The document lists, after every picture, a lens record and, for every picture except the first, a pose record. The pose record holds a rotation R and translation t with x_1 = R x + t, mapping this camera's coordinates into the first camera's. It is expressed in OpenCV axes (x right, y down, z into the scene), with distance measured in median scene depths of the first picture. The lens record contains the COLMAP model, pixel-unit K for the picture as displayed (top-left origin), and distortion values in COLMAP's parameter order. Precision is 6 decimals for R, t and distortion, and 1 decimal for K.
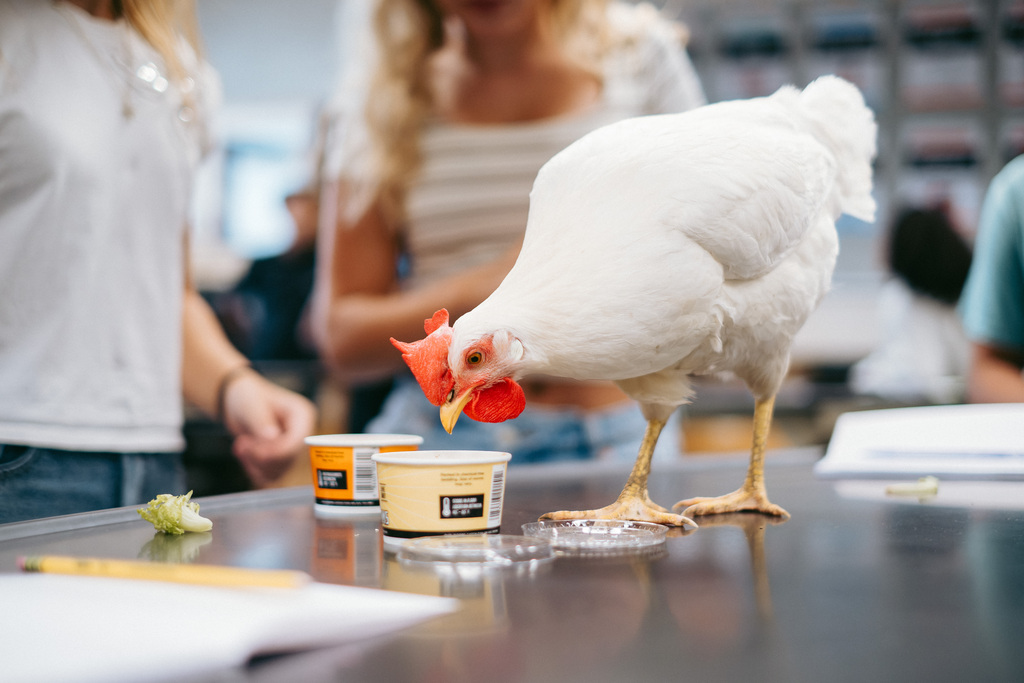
lens RADIAL K [[1573.6, 0, 511.8], [0, 1573.6, 342.3], [0, 0, 1]] dist [-0.055066, -0.069767]
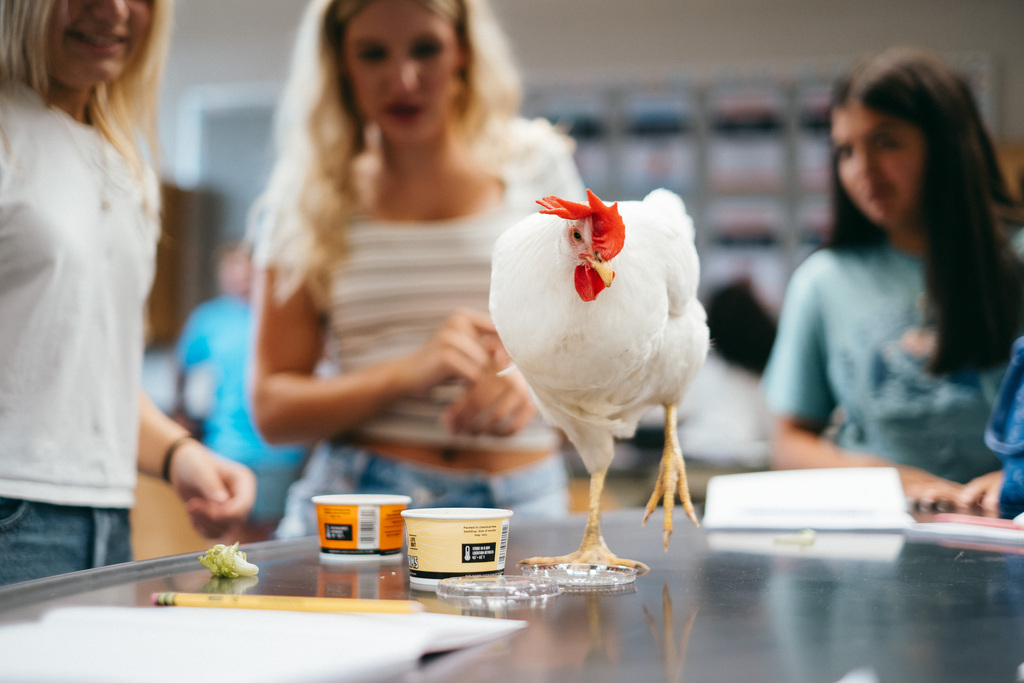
lens RADIAL K [[1573.6, 0, 511.8], [0, 1573.6, 342.3], [0, 0, 1]] dist [-0.055066, -0.069767]
pose [[0.990098, 0.015416, 0.139531, -0.153906], [-0.010258, 0.999240, -0.037612, -0.014008], [-0.140005, 0.035808, 0.989503, -0.211226]]
